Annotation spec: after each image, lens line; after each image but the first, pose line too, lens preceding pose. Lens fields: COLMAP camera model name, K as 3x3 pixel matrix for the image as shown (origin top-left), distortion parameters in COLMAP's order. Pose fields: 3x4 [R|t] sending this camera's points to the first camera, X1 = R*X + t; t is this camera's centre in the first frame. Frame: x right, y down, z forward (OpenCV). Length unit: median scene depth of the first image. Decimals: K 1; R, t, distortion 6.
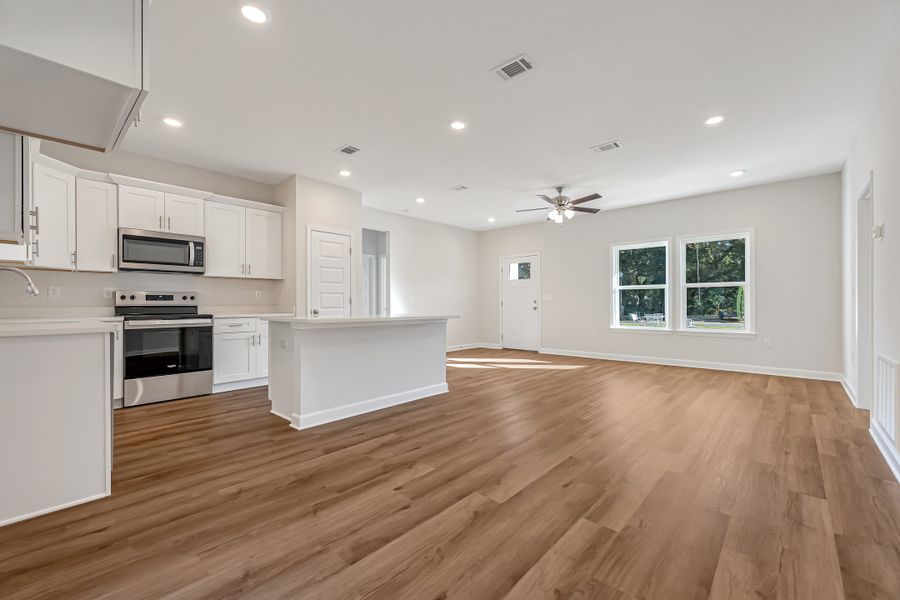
lens RADIAL K [[380.4, 0, 448.3], [0, 380.4, 303.0], [0, 0, 1]] dist [0.004676, 0.000734]
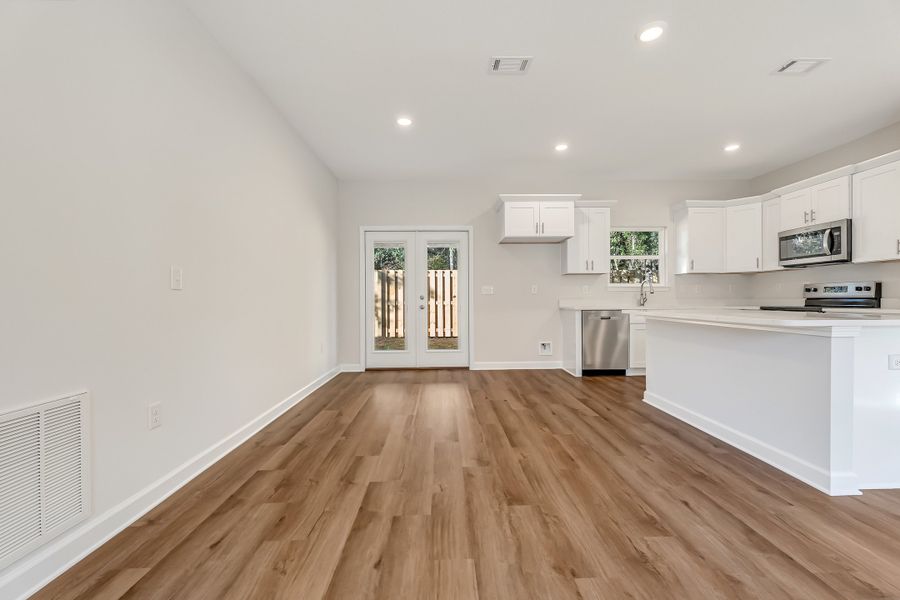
lens RADIAL K [[380.4, 0, 450.7], [0, 380.4, 298.9], [0, 0, 1]] dist [0.004676, 0.000734]
pose [[-0.723989, 0.004853, -0.689795, 0.467993], [0.010147, 0.999942, -0.003614, 0.003678], [0.689737, -0.009616, -0.723996, 0.769471]]
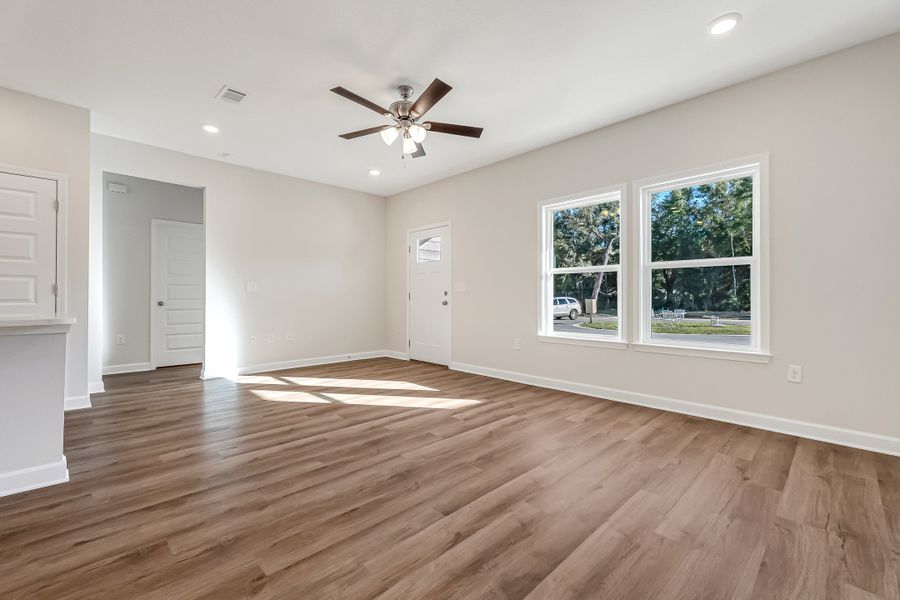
lens RADIAL K [[380.4, 0, 449.7], [0, 380.4, 298.0], [0, 0, 1]] dist [0.004676, 0.000734]
pose [[0.997853, 0.004993, -0.065298, 0.380222], [-0.004776, 0.999982, 0.003493, 0.002623], [0.065315, -0.003174, 0.997860, 0.428042]]
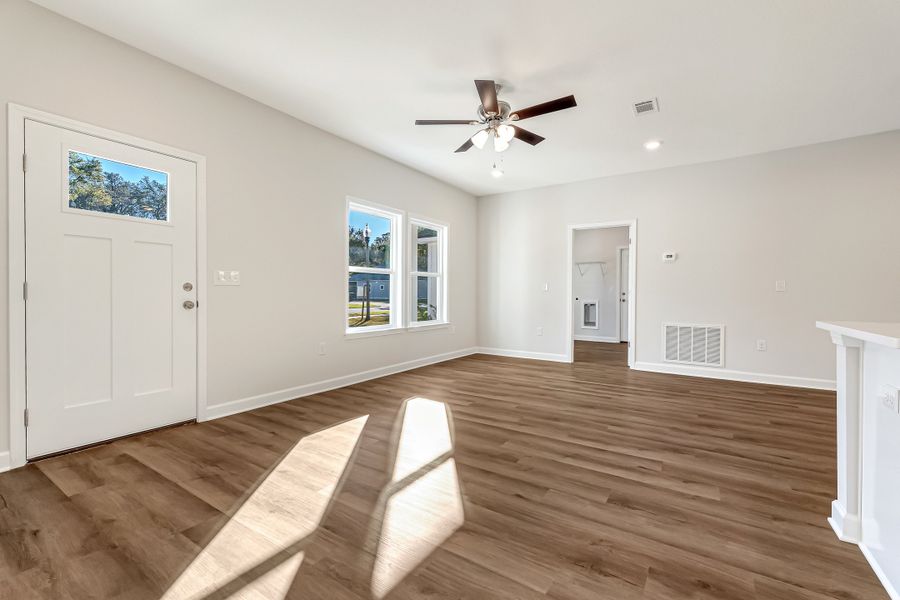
lens RADIAL K [[380.4, 0, 452.5], [0, 380.4, 298.5], [0, 0, 1]] dist [0.004676, 0.000734]
pose [[-0.143096, -0.007822, 0.989678, -0.237684], [-0.007661, 0.999948, 0.006796, 0.004063], [-0.989679, -0.006610, -0.143149, 1.082441]]
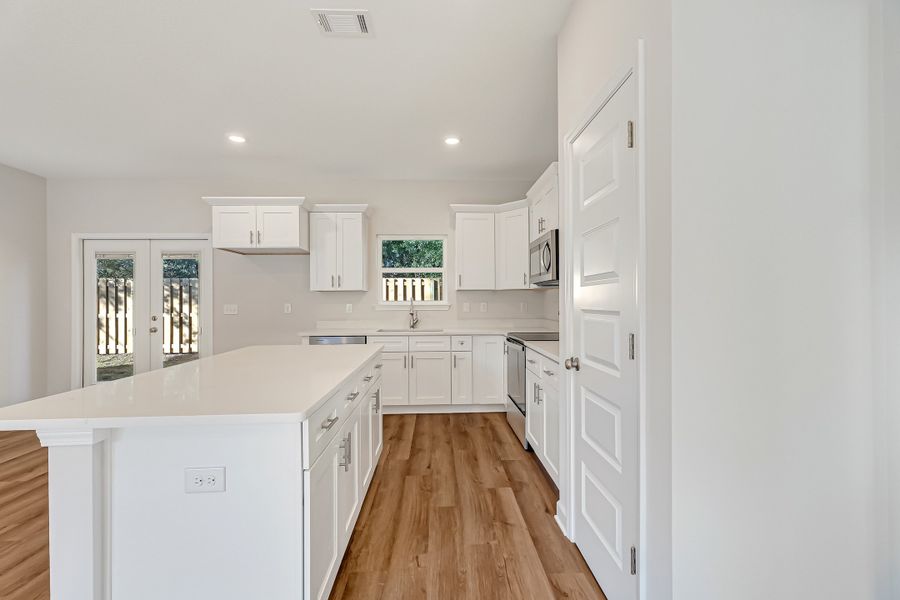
lens RADIAL K [[380.4, 0, 458.5], [0, 380.4, 297.6], [0, 0, 1]] dist [0.004676, 0.000734]
pose [[-0.710606, 0.005166, -0.703571, -0.006438], [0.012624, 0.999906, -0.005409, -0.033955], [0.703477, -0.012725, -0.710604, 1.038683]]
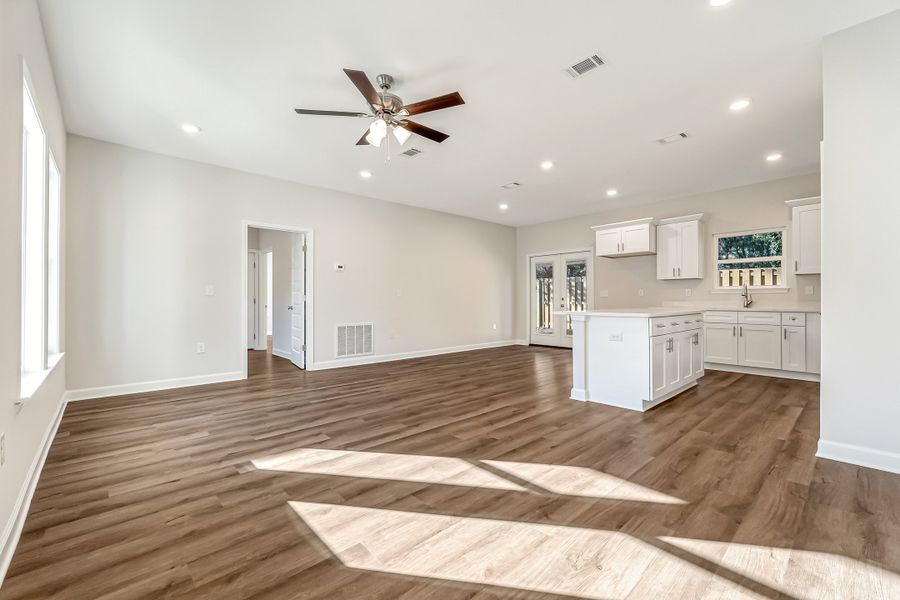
lens RADIAL K [[380.4, 0, 447.7], [0, 380.4, 298.6], [0, 0, 1]] dist [0.004676, 0.000734]
pose [[-0.994405, 0.005518, 0.105488, 0.149585], [0.004606, 0.999950, -0.008882, 0.004808], [-0.105531, -0.008346, -0.994381, 1.434576]]
